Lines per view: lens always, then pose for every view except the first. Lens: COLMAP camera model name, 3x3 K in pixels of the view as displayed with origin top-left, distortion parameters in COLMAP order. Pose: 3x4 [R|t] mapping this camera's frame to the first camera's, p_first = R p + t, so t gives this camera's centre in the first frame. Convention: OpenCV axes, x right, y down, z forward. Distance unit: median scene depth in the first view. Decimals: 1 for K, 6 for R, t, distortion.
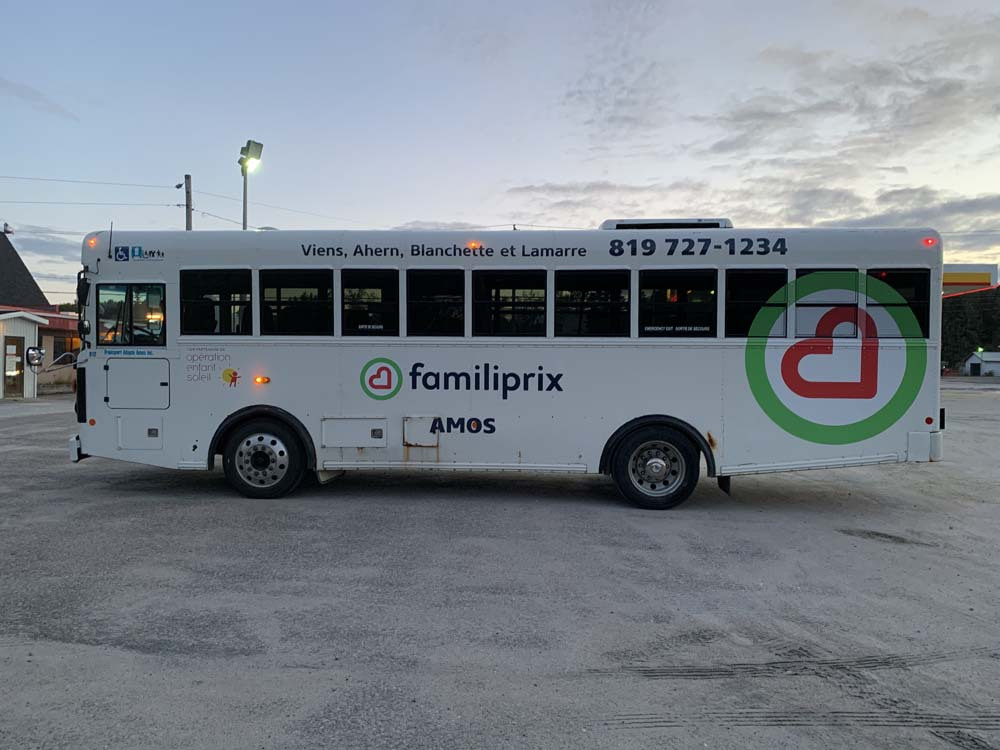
lens RADIAL K [[757.1, 0, 493.2], [0, 757.1, 369.2], [0, 0, 1]] dist [0.039760, -0.051865]
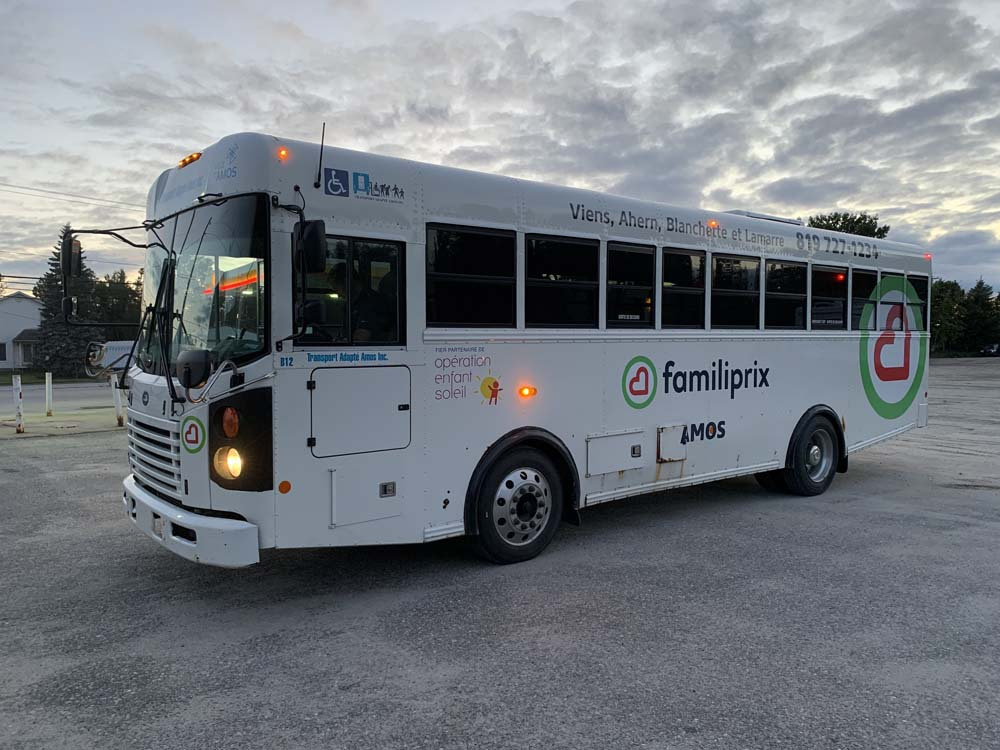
lens RADIAL K [[757.1, 0, 489.3], [0, 757.1, 381.2], [0, 0, 1]] dist [0.039760, -0.051865]
pose [[0.734841, -0.045680, 0.676700, -0.806660], [0.025122, 0.998878, 0.040148, -0.024671], [-0.677774, -0.012502, 0.735164, 0.516724]]
